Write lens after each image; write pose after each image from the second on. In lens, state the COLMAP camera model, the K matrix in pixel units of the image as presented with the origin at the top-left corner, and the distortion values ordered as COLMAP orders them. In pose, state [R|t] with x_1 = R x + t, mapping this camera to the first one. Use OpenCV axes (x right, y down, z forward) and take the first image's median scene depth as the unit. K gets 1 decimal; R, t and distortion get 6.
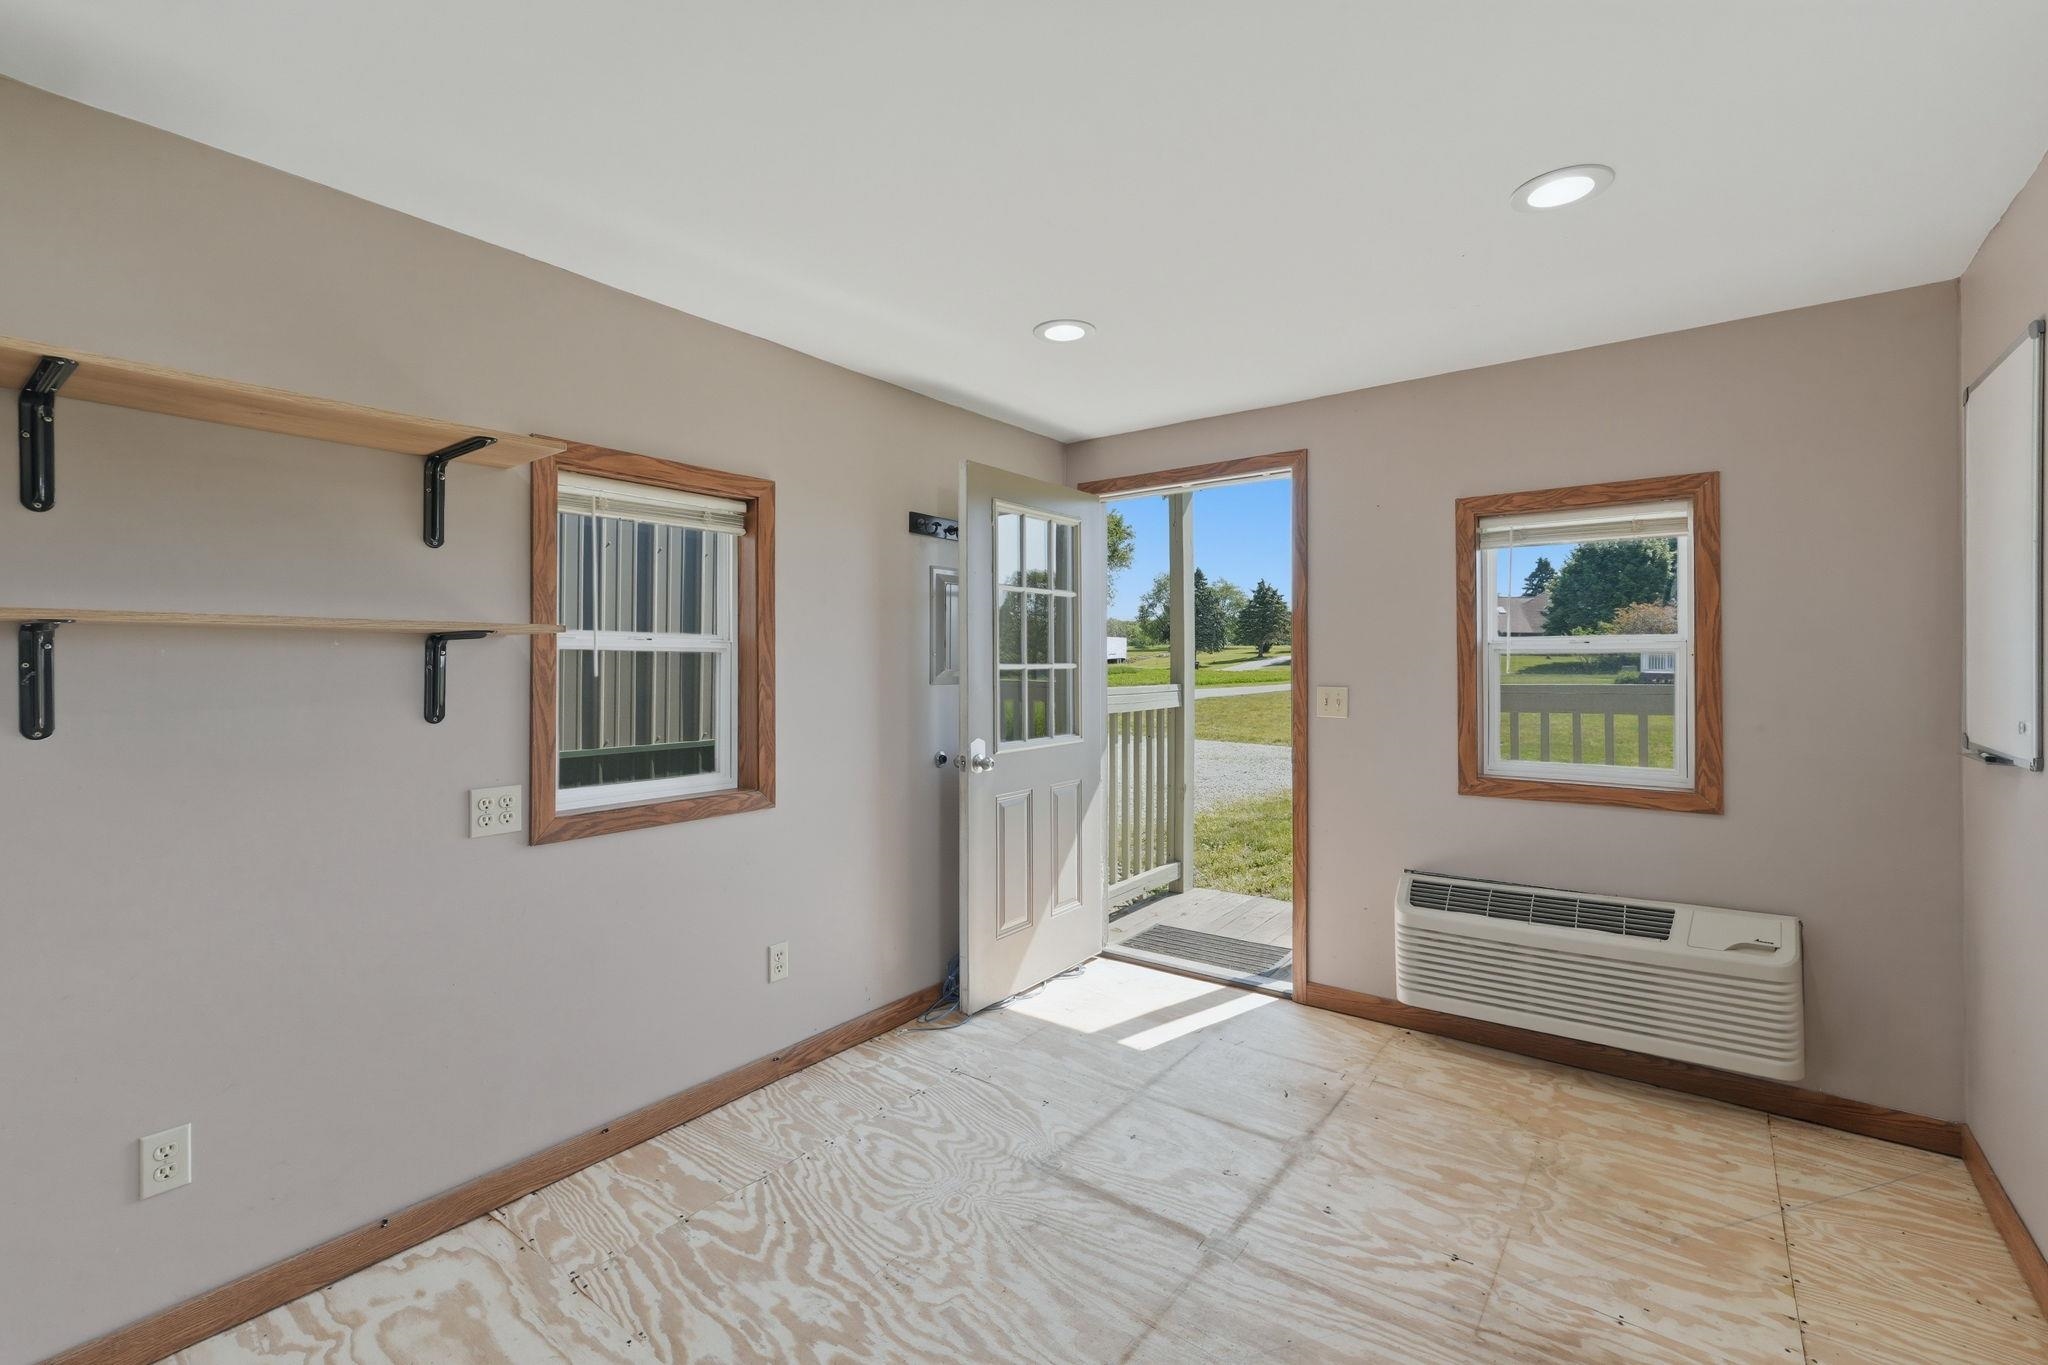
lens RADIAL K [[866.0, 0, 1026.6], [0, 866.0, 668.4], [0, 0, 1]] dist [0.002605, -0.000053]
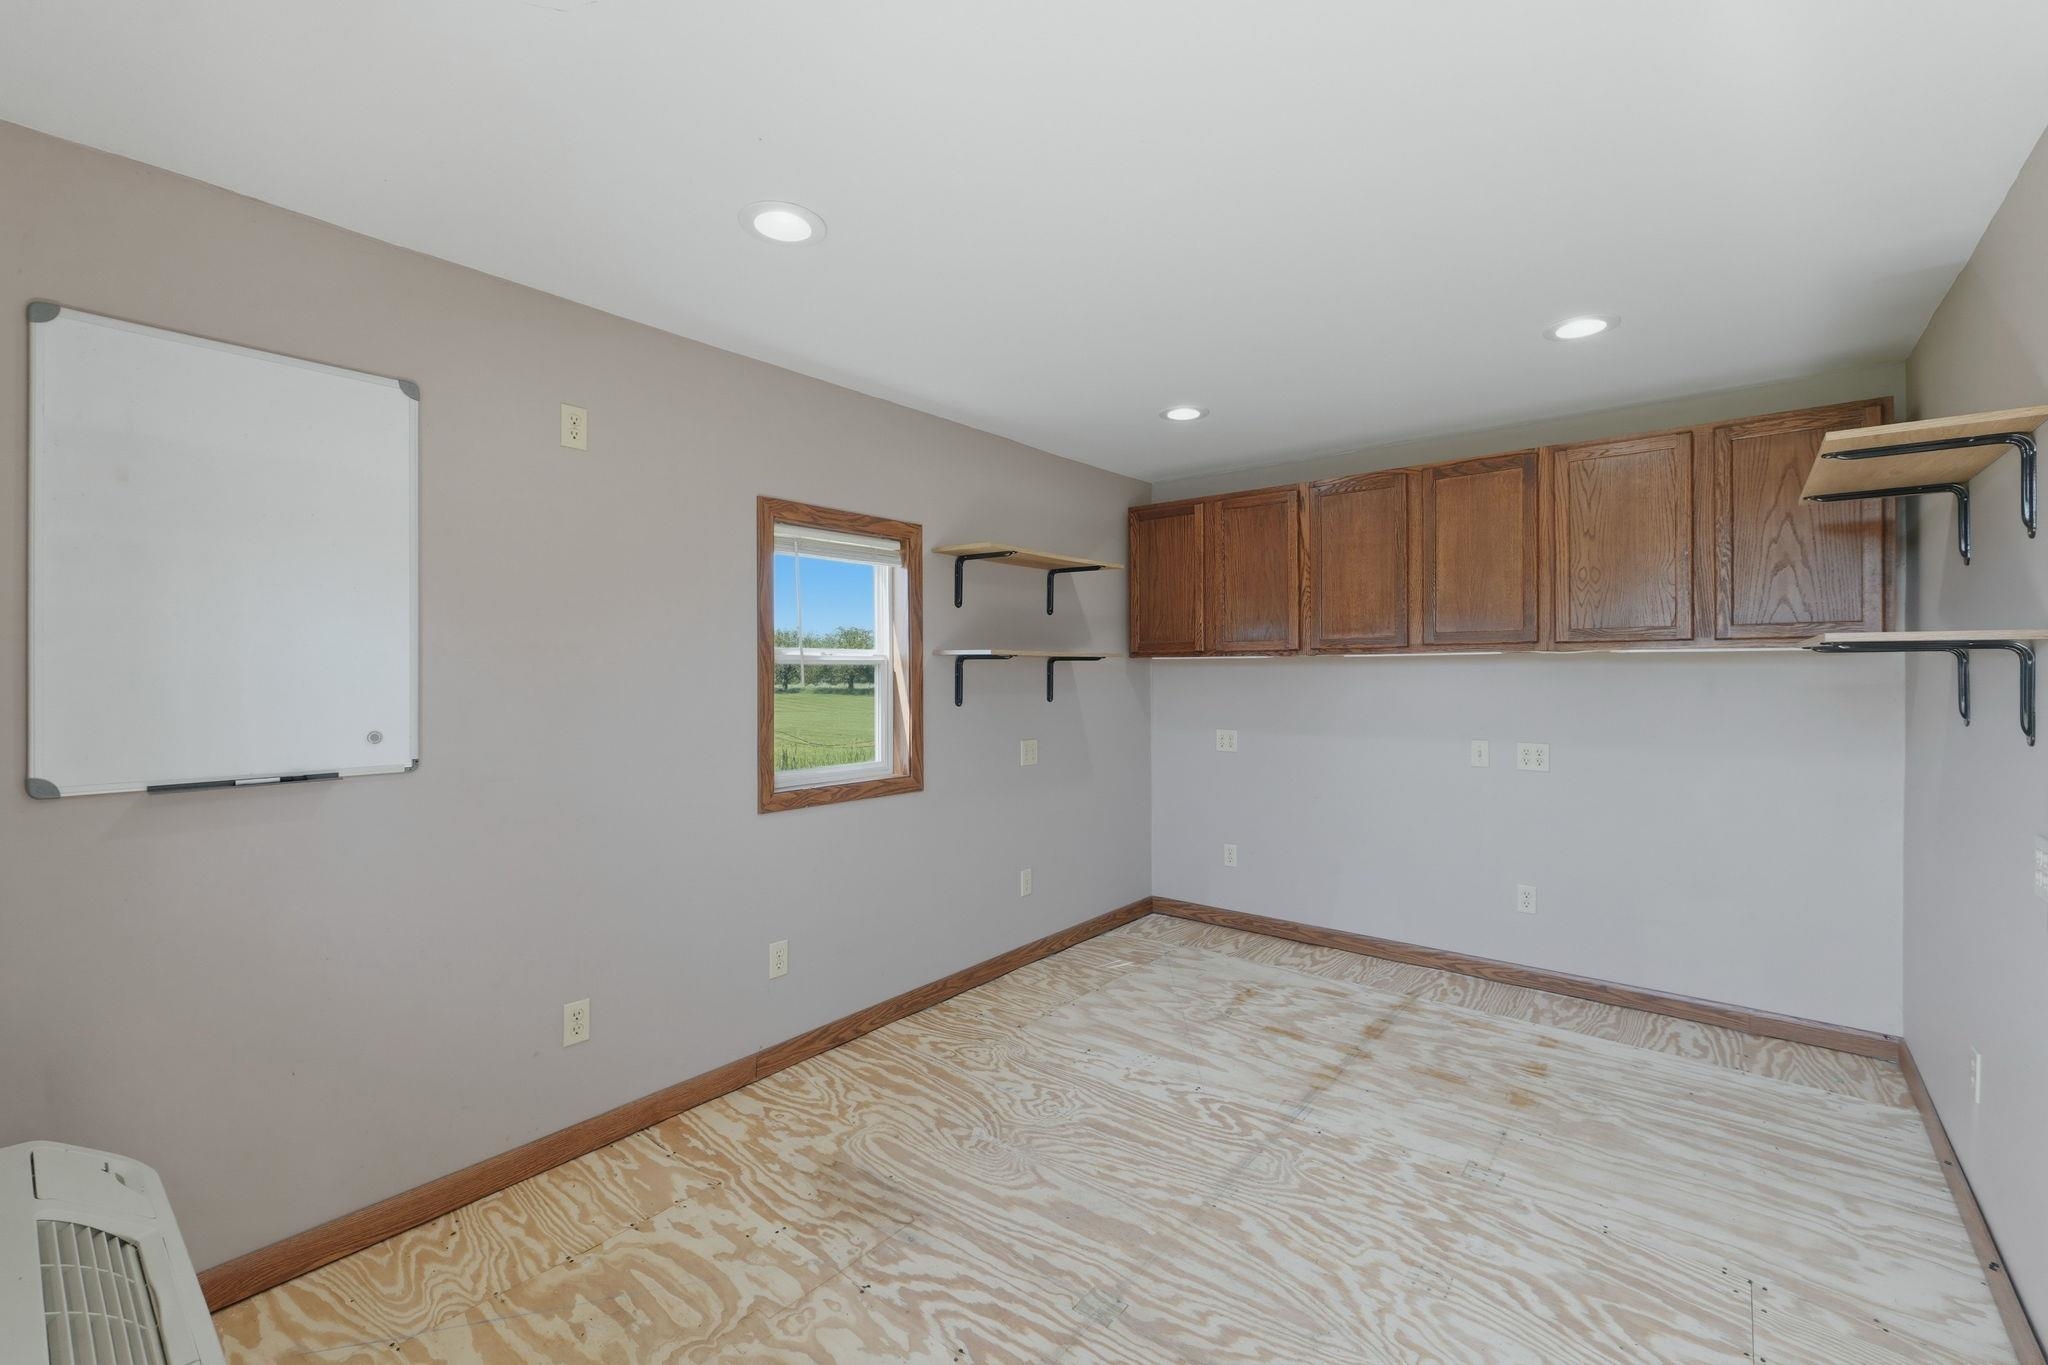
lens RADIAL K [[866.0, 0, 1022.2], [0, 866.0, 669.9], [0, 0, 1]] dist [0.002605, -0.000053]
pose [[-0.999267, 0.001655, 0.038251, 0.288664], [0.001994, 0.999959, 0.008803, -0.023434], [-0.038235, 0.008872, -0.999229, 2.028767]]
